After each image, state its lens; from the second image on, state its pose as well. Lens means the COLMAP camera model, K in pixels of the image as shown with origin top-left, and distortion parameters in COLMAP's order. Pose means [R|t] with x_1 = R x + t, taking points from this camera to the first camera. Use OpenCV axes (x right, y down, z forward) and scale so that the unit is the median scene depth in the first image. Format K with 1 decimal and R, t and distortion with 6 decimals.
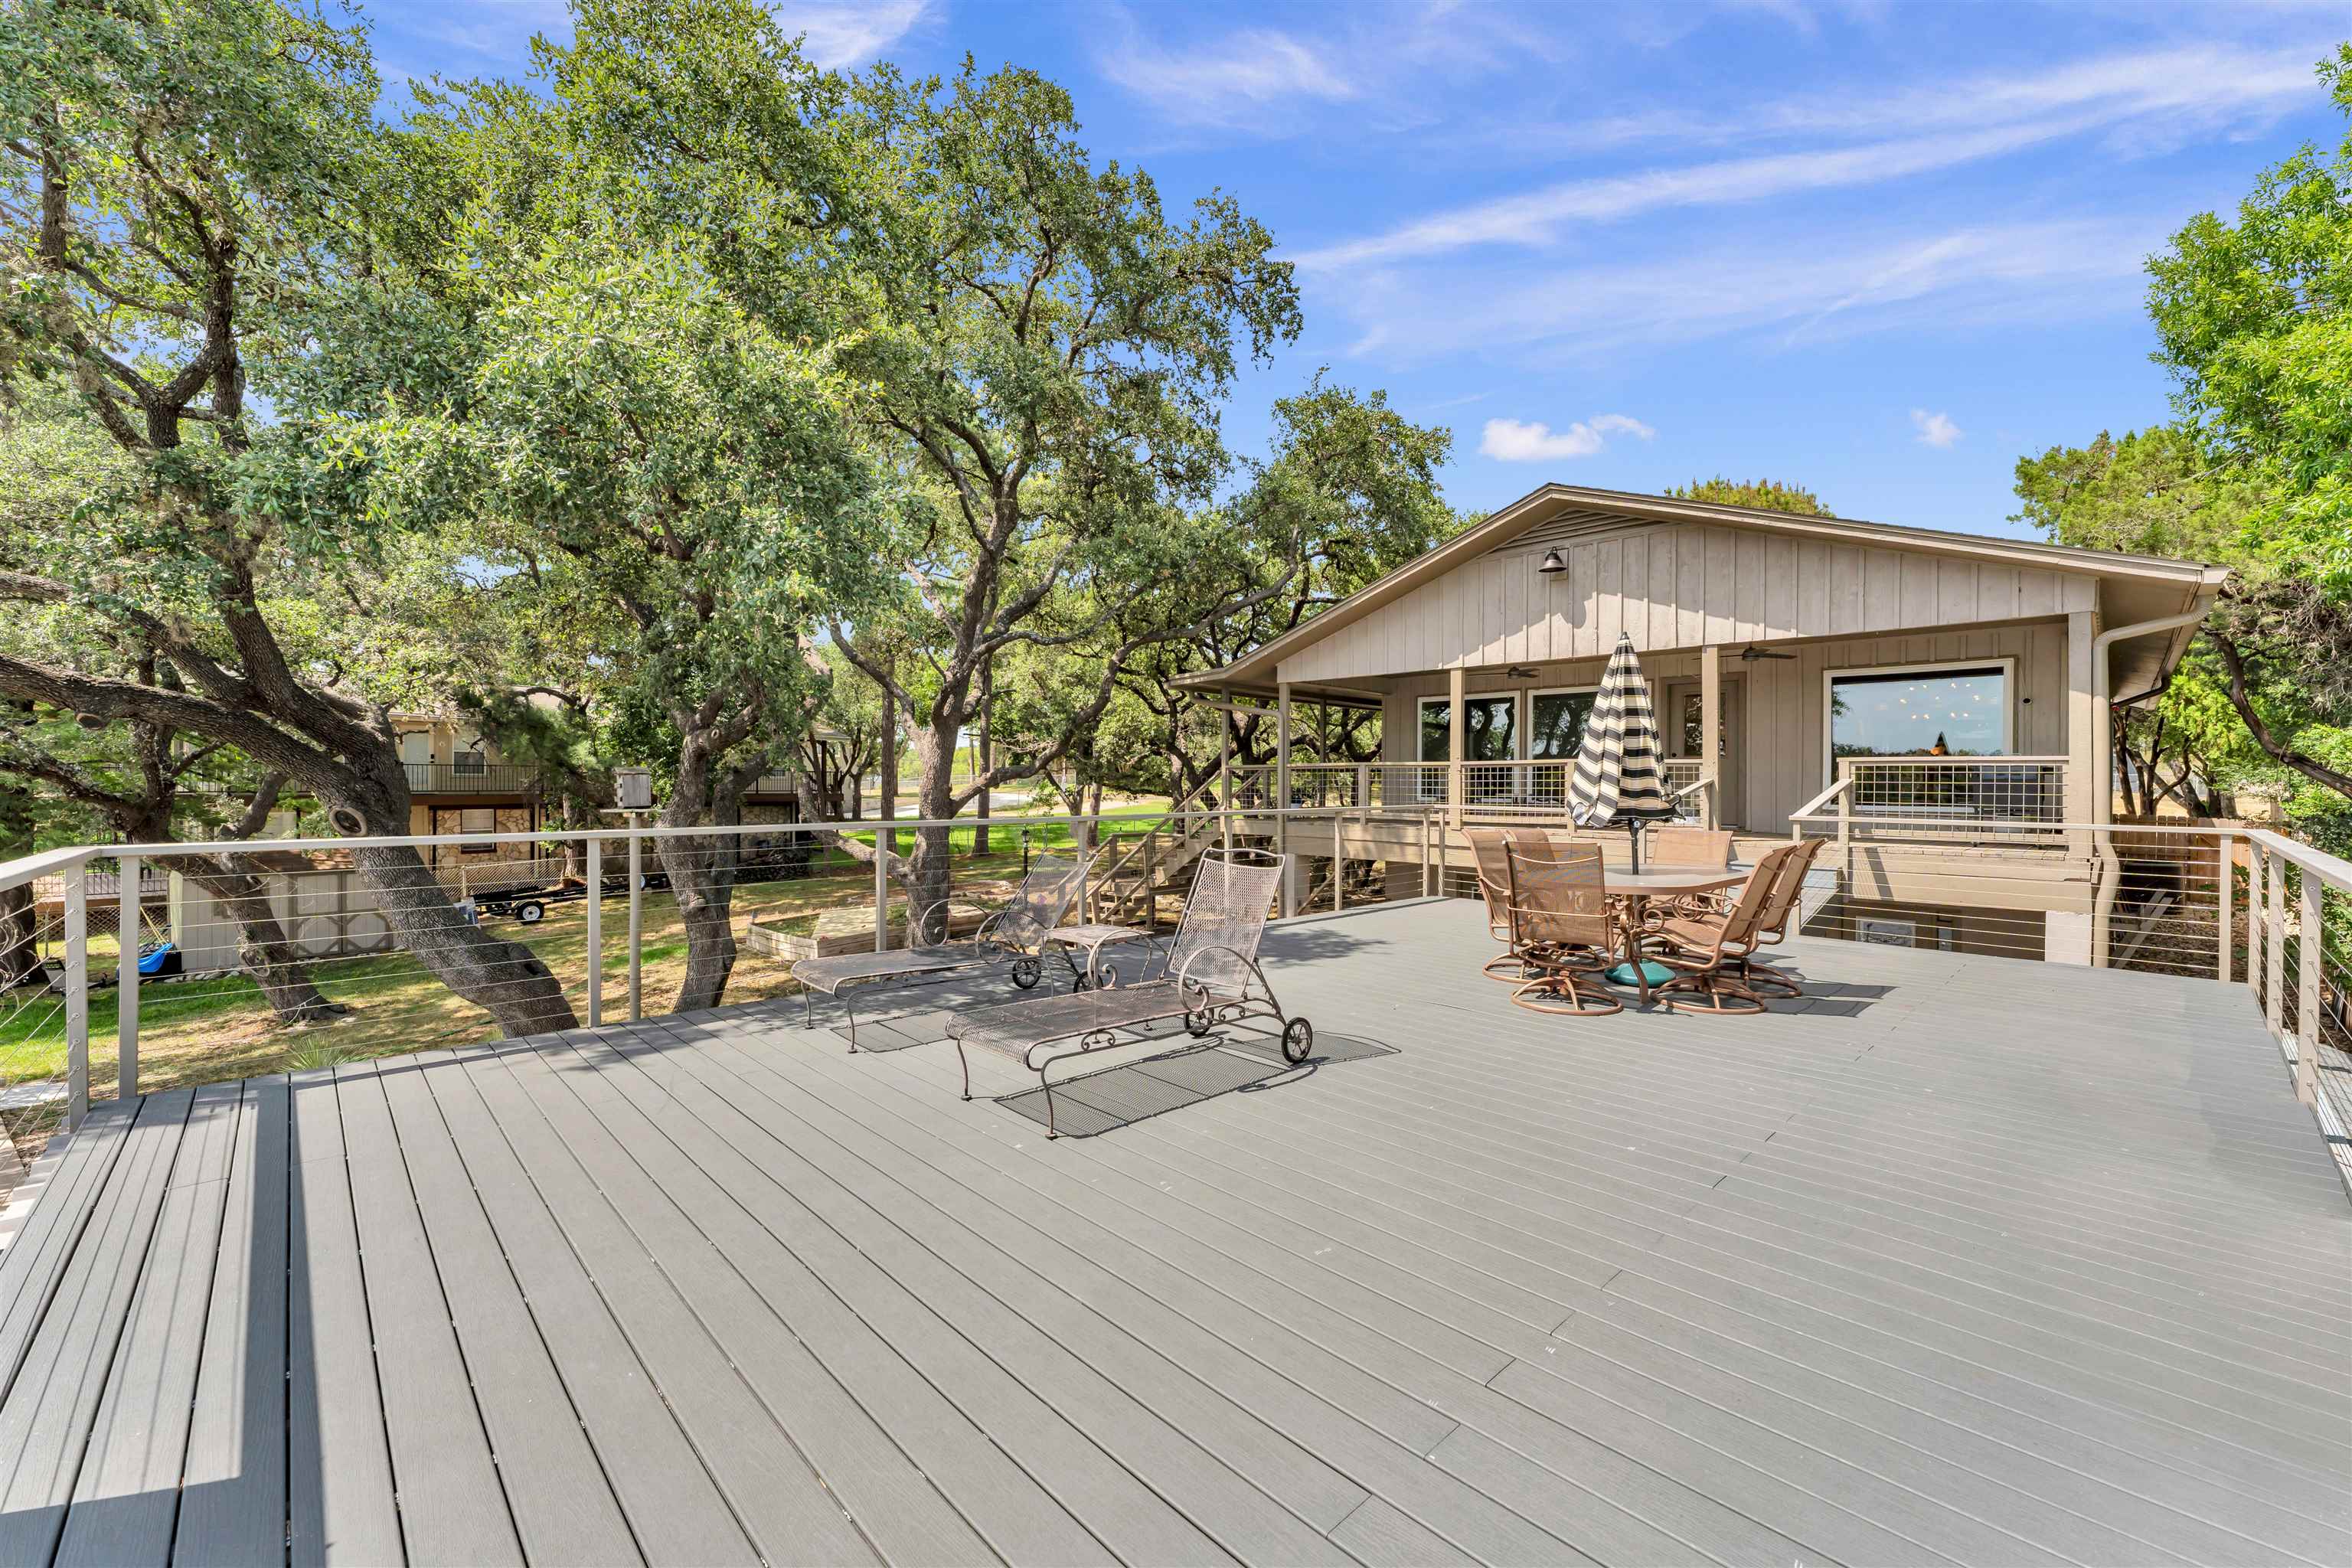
lens RADIAL K [[936.6, 0, 1157.9], [0, 936.6, 772.6], [0, 0, 1]] dist [0.002308, -0.001013]
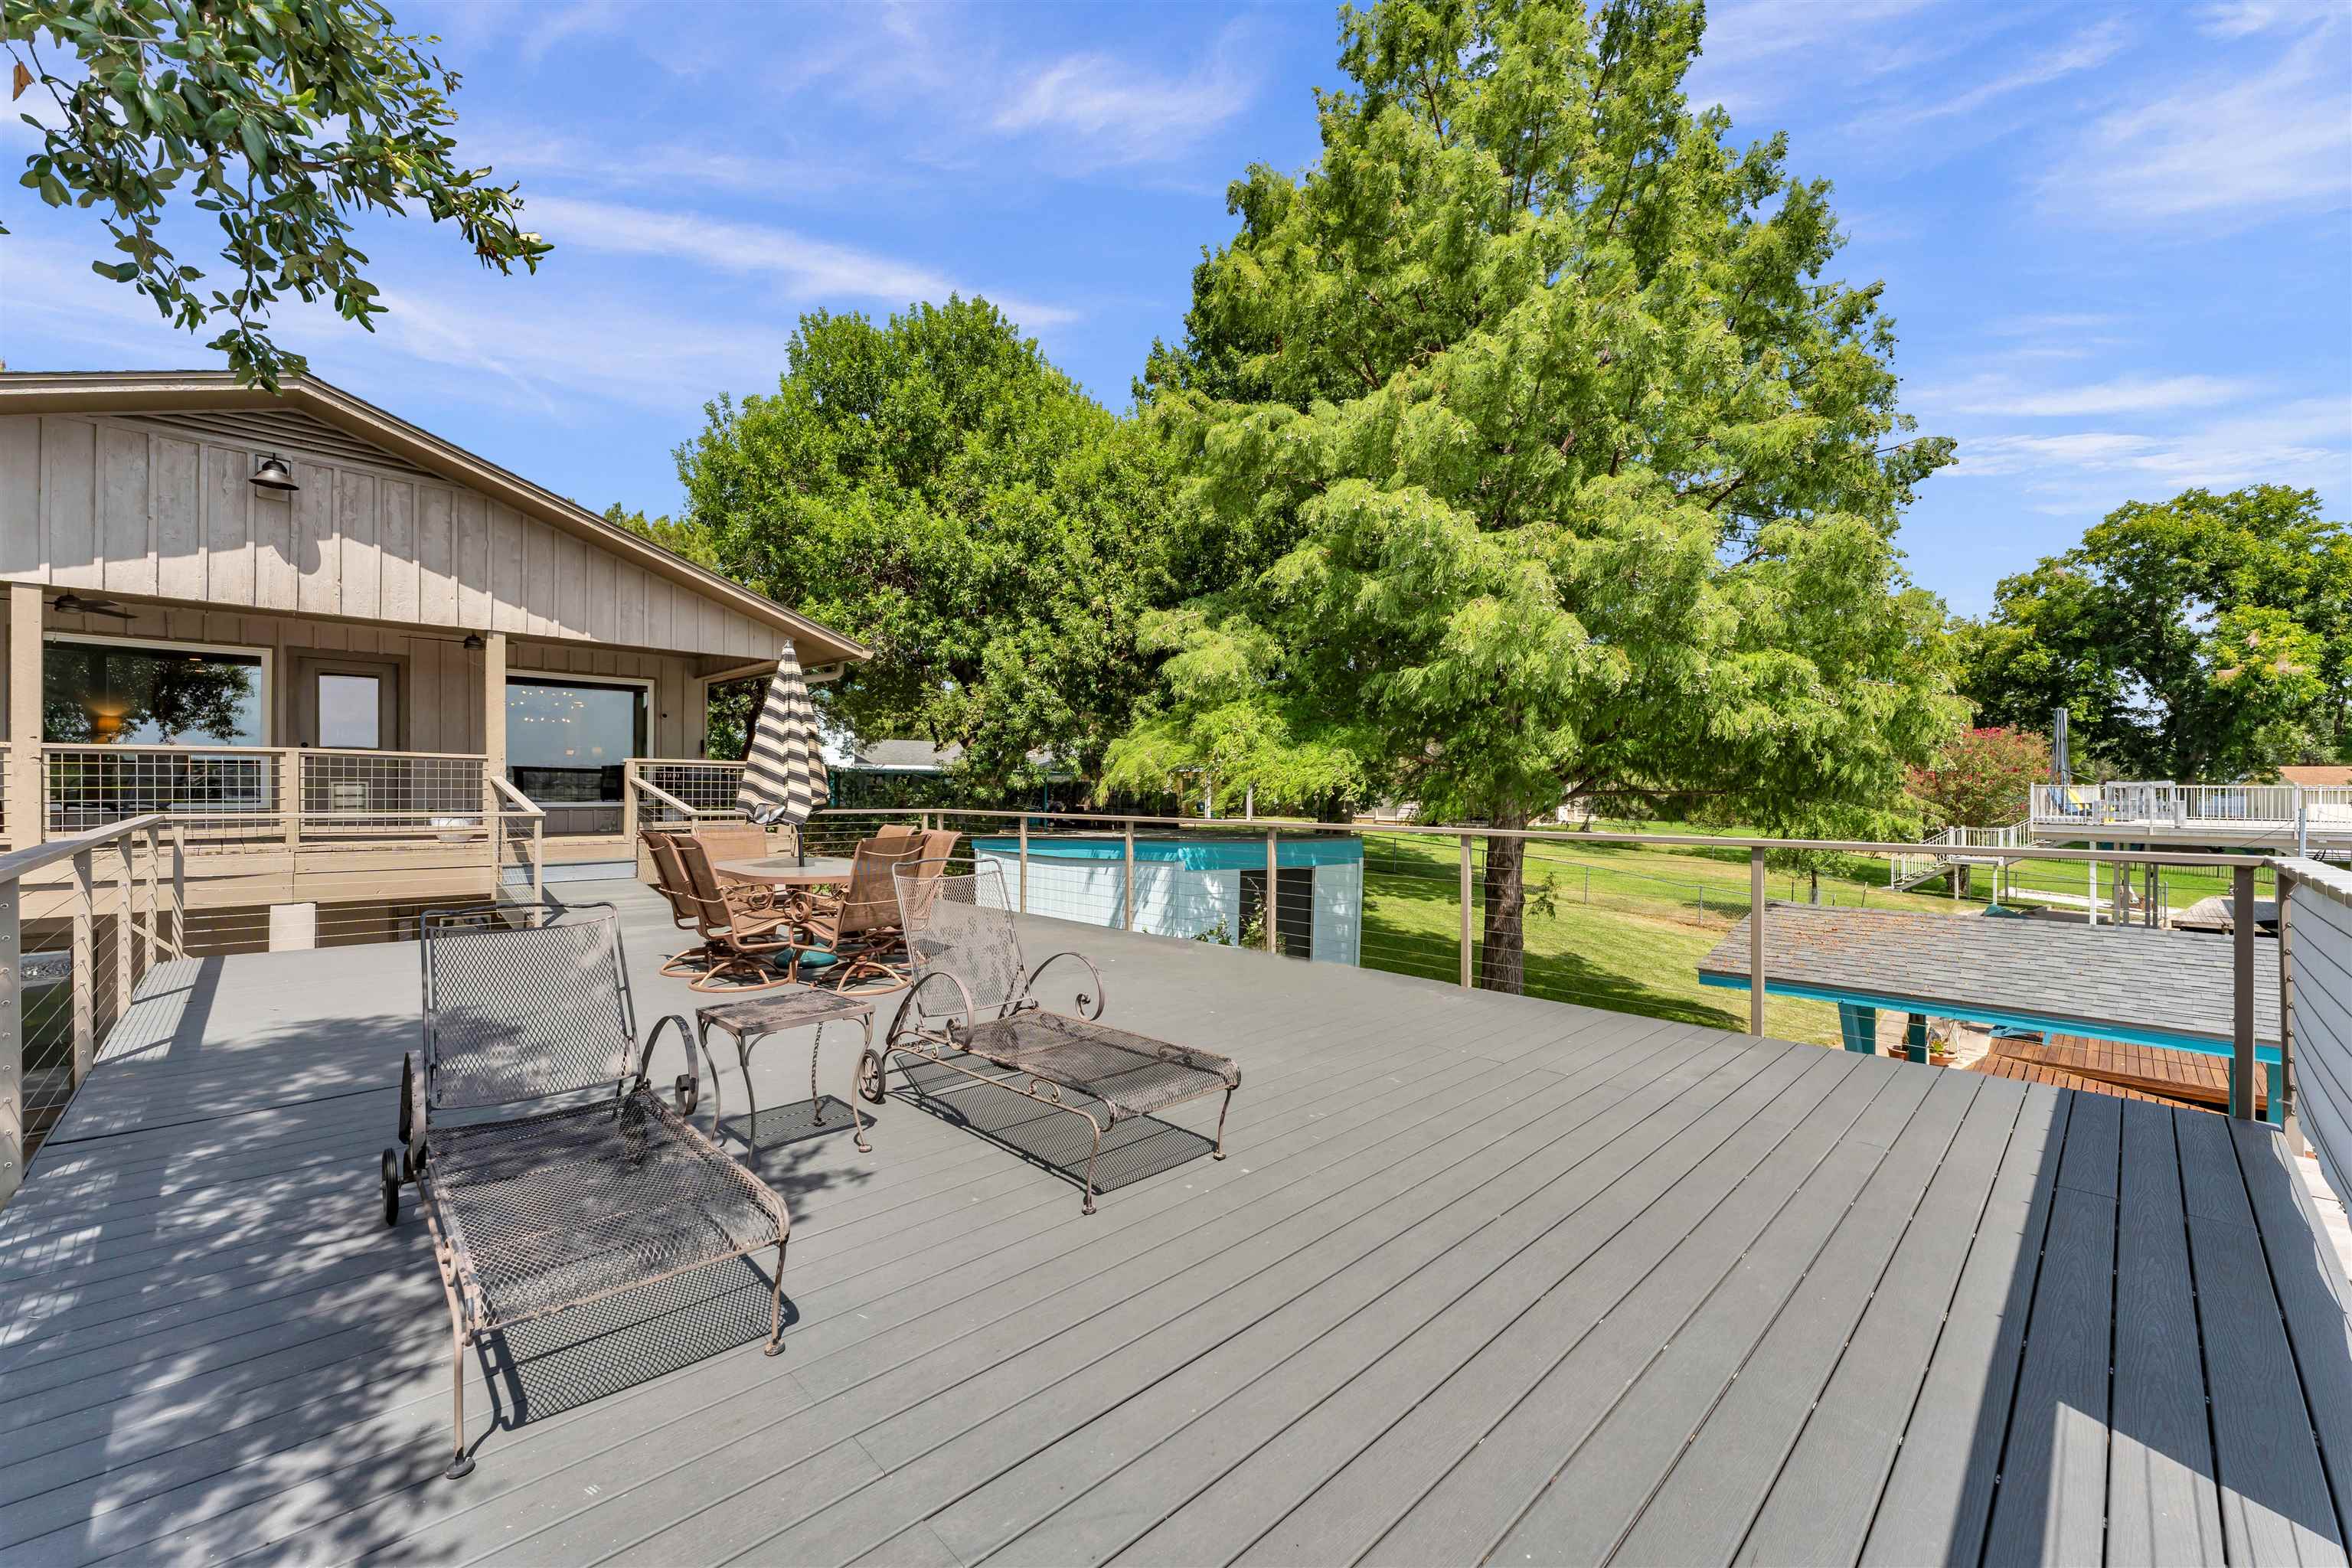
lens RADIAL K [[936.6, 0, 1160.3], [0, 936.6, 789.3], [0, 0, 1]] dist [0.002308, -0.001013]
pose [[-0.012011, -0.009406, 0.999884, -0.373737], [-0.016015, 0.999829, 0.009213, 0.001339], [-0.999800, -0.015903, -0.012160, 0.376846]]
